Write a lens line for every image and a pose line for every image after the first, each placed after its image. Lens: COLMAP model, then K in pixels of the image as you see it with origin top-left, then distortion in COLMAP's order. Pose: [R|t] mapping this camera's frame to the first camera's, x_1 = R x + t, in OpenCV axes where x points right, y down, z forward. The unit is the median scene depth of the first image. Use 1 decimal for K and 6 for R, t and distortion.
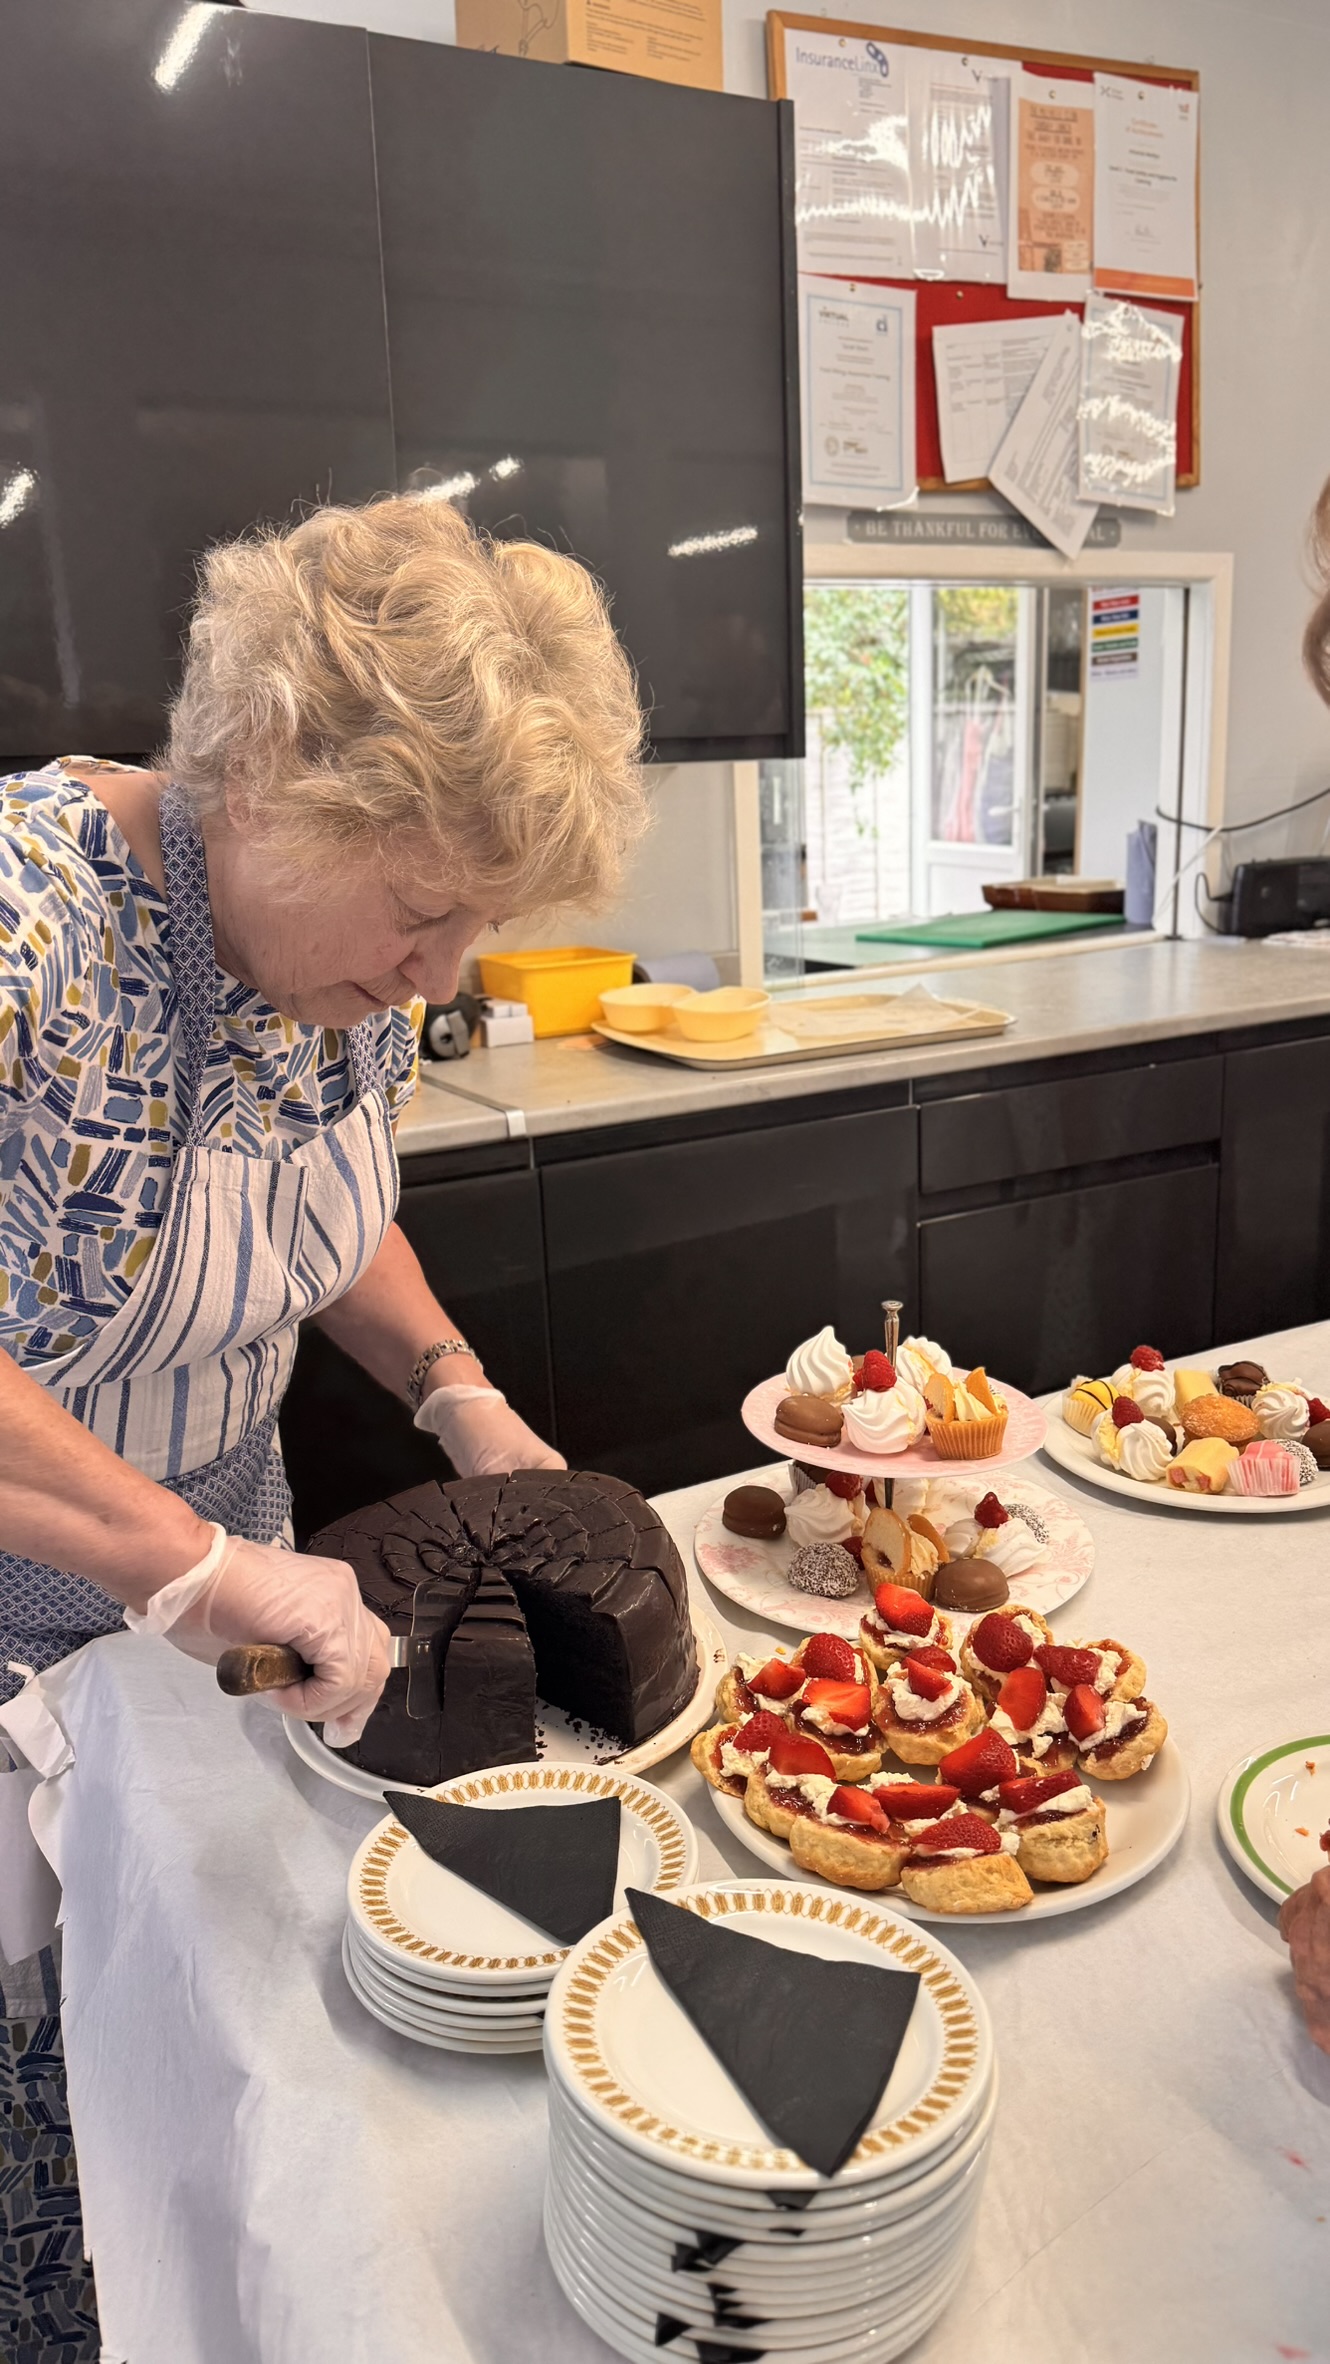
lens RADIAL K [[1693.1, 0, 665.0], [0, 1693.1, 1182.0], [0, 0, 1]] dist [-0.003839, -0.004532]
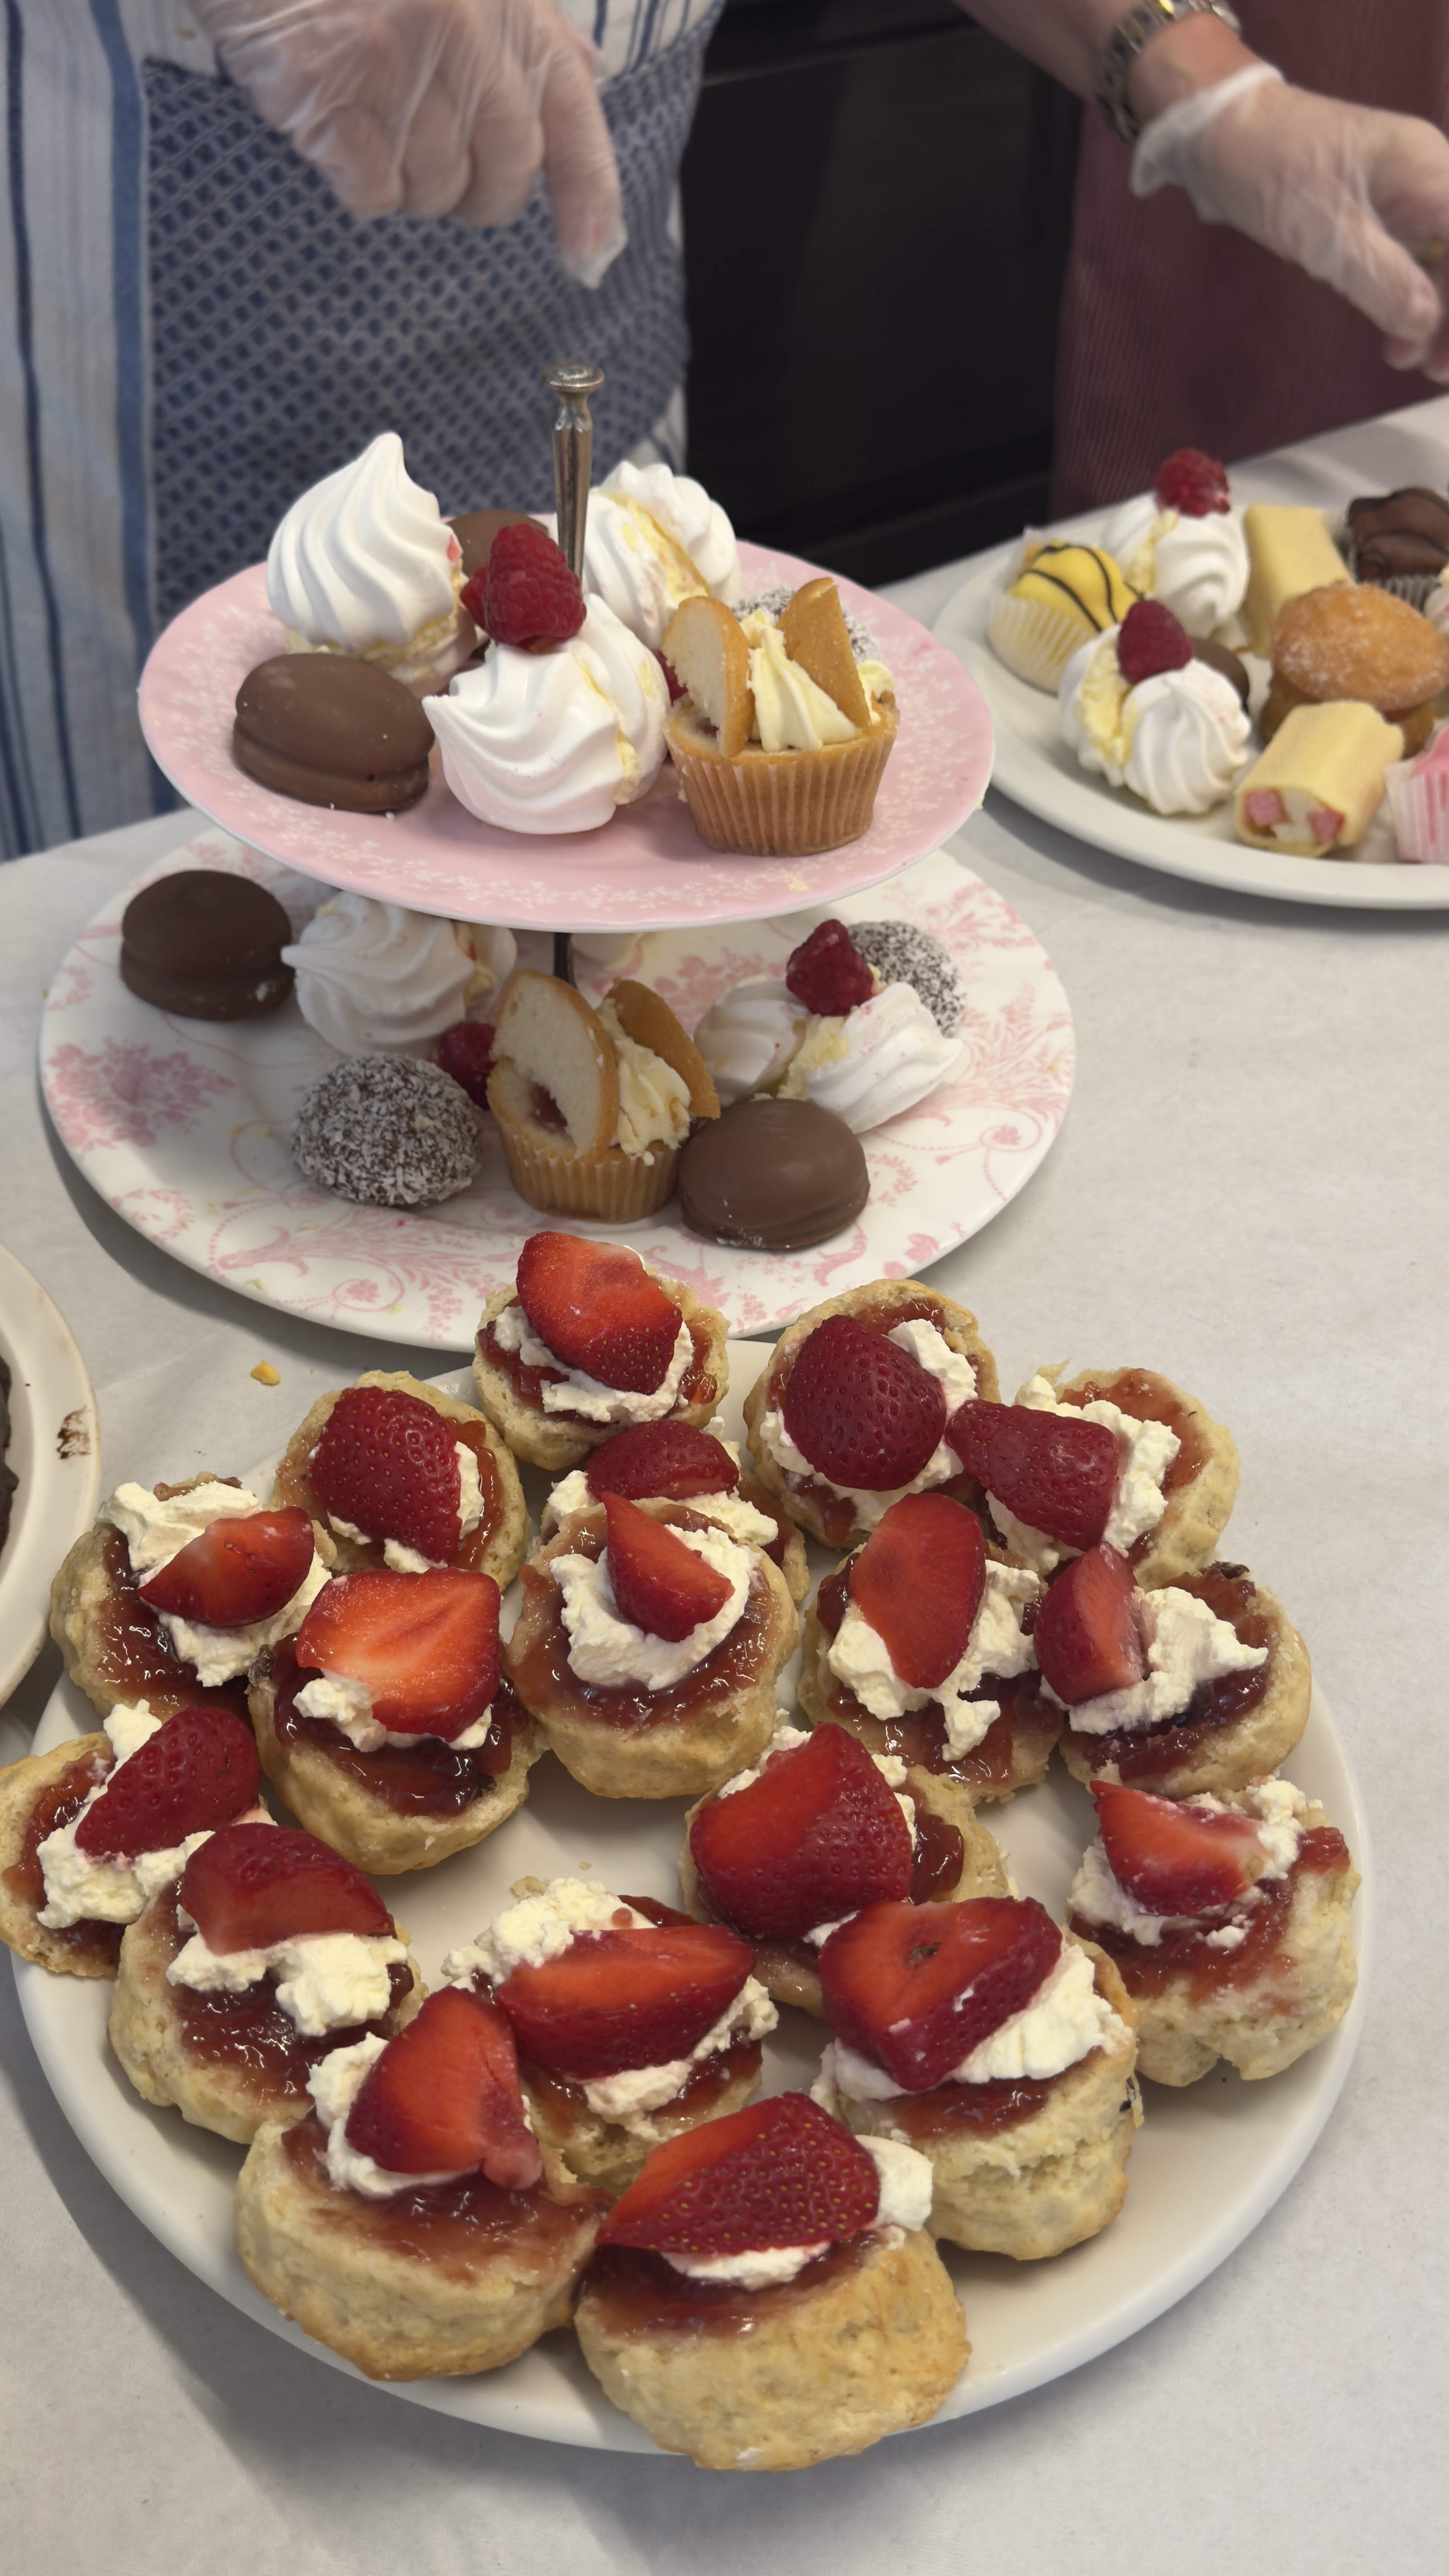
lens RADIAL K [[2570.9, 0, 724.5], [0, 2570.9, 1288.0], [0, 0, 1]] dist [0.132887, -0.006114]
pose [[0.982893, -0.046072, 0.178324, 0.072446], [-0.037528, 0.897799, 0.438804, 0.008214], [-0.180316, -0.437989, 0.880711, 0.530570]]
